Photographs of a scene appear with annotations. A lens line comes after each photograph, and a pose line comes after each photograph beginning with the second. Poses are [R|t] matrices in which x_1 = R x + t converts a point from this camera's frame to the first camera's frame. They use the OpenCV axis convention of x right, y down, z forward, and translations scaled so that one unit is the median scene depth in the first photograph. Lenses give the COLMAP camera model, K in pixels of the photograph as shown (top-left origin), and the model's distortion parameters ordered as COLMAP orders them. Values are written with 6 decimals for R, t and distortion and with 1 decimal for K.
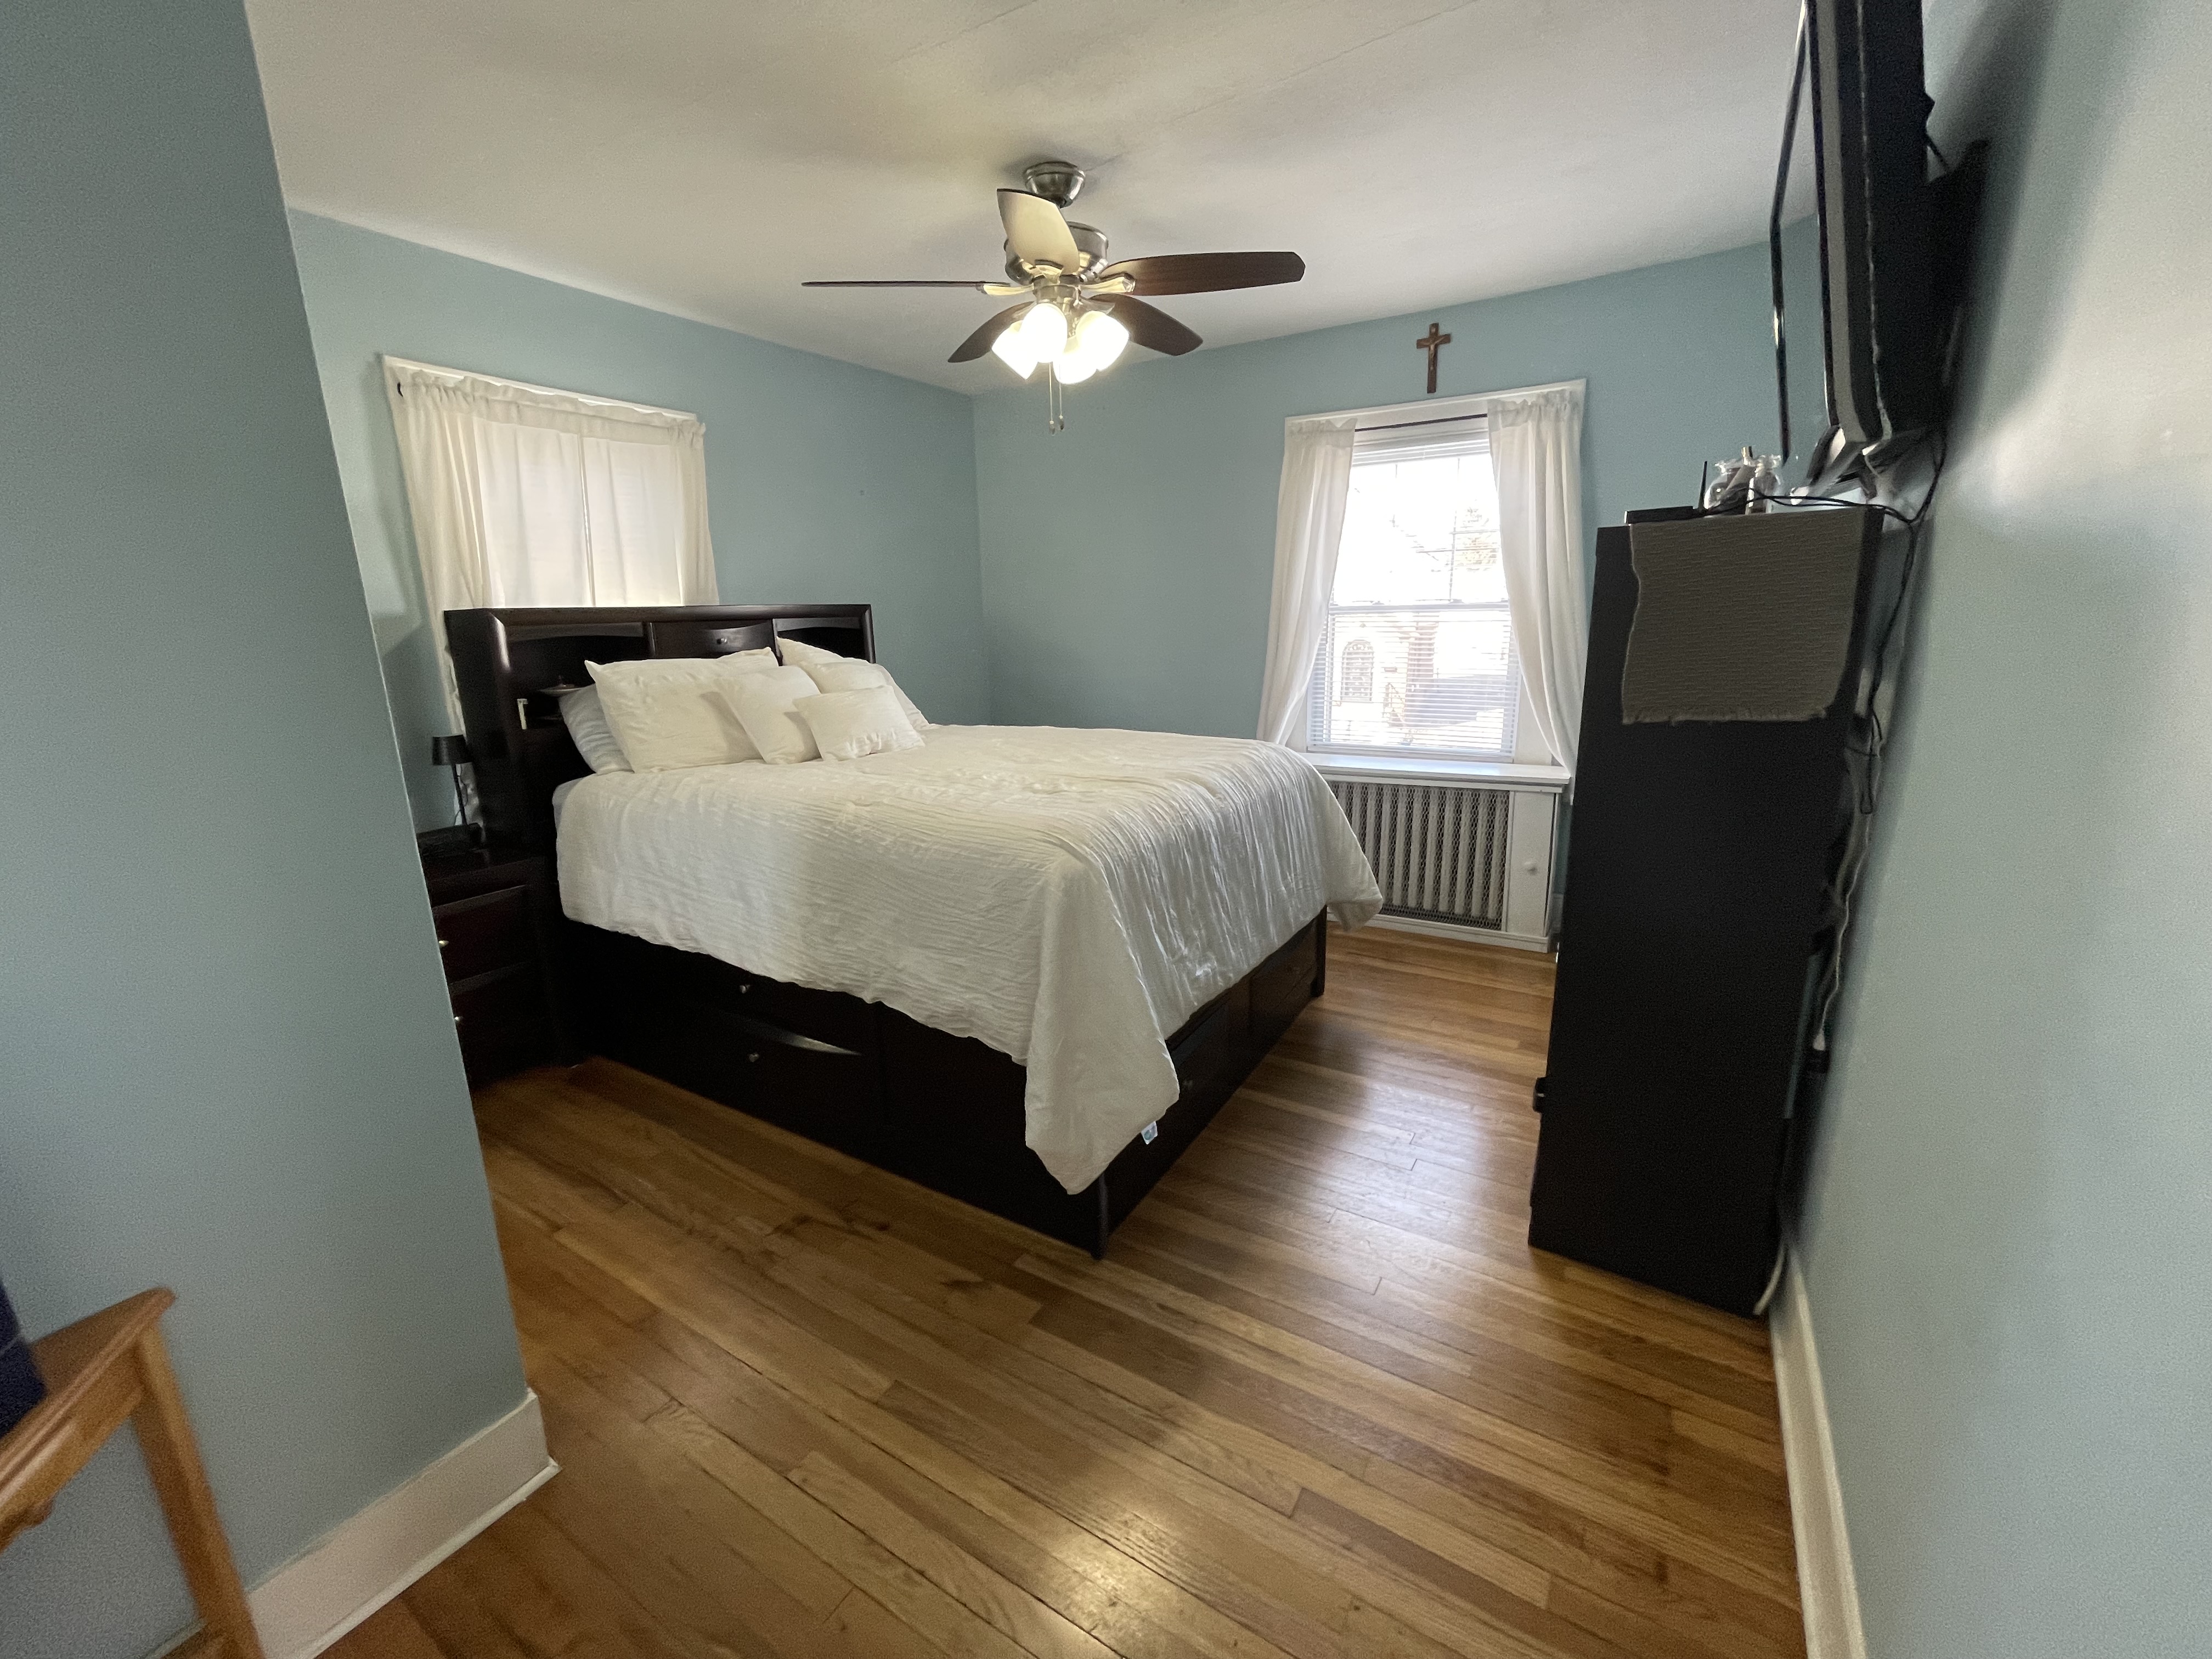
lens RADIAL K [[900.1, 0, 1096.7], [0, 900.1, 810.2], [0, 0, 1]] dist [-0.001848, 0.001931]
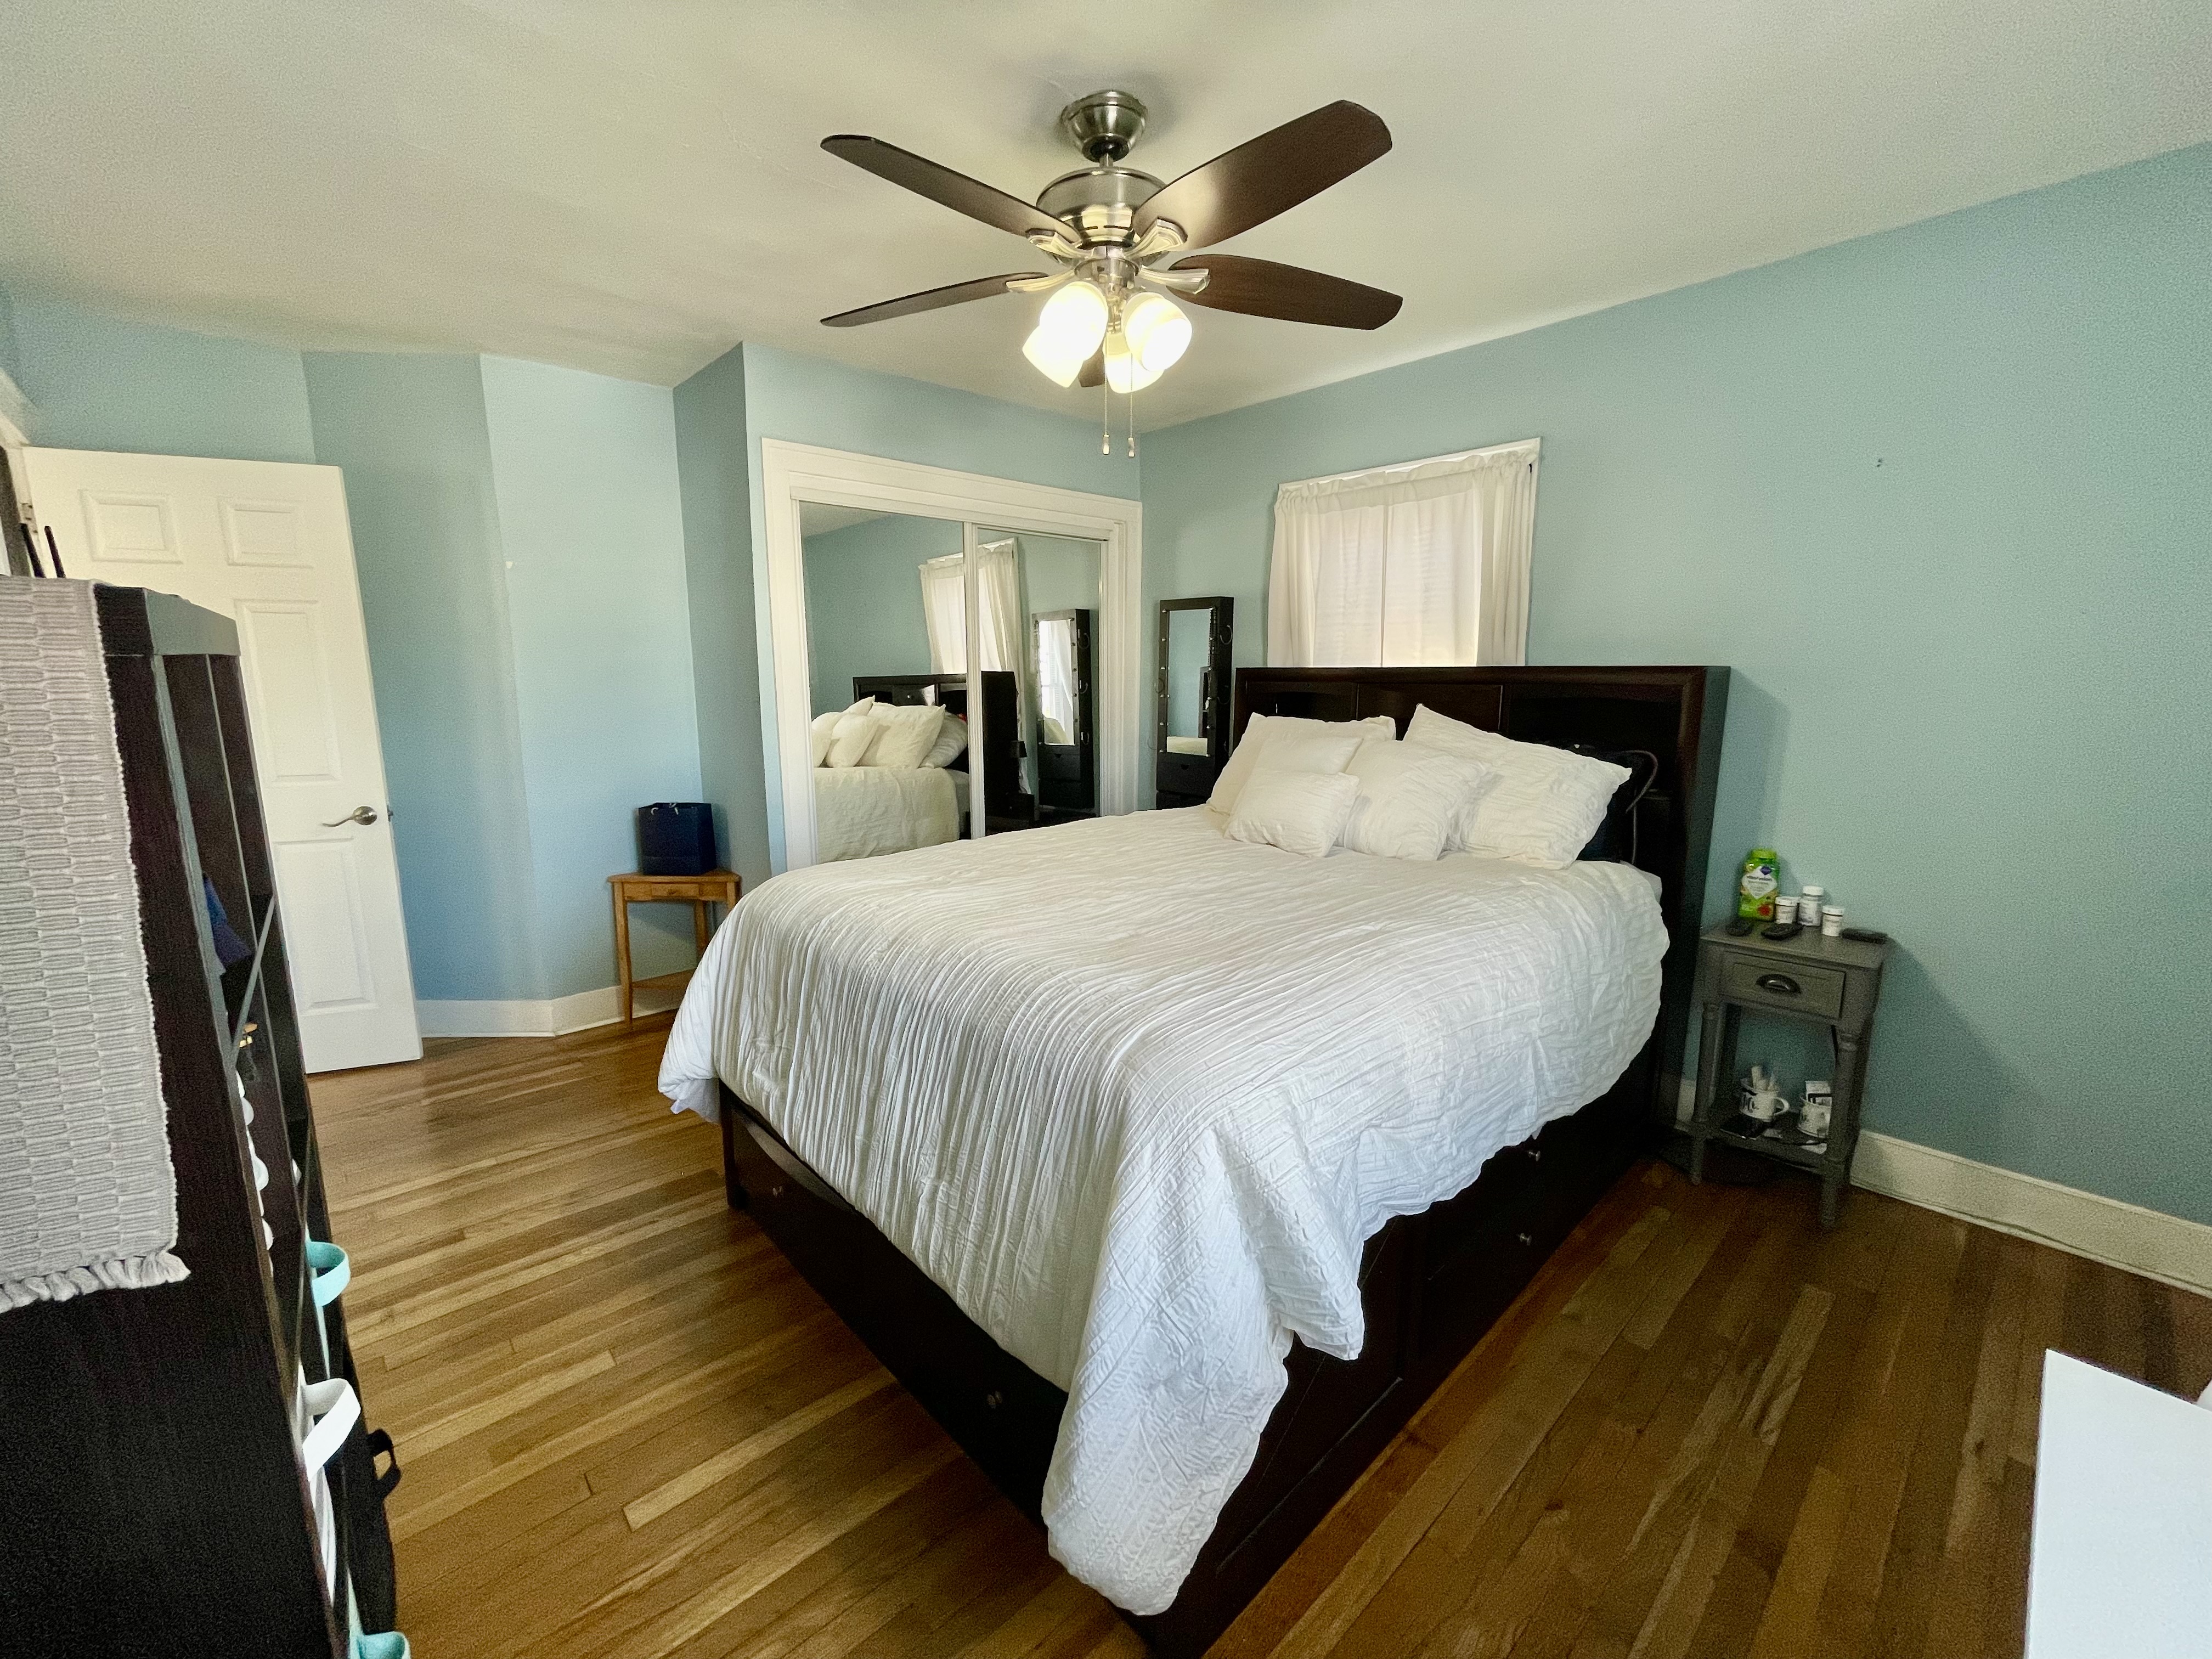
lens RADIAL K [[900.1, 0, 1099.9], [0, 900.1, 831.1], [0, 0, 1]] dist [-0.001848, 0.001931]
pose [[-0.287115, 0.187076, -0.939451, 0.580343], [-0.208796, 0.944939, 0.251981, -0.250570], [0.934863, 0.268501, -0.232245, 1.027466]]
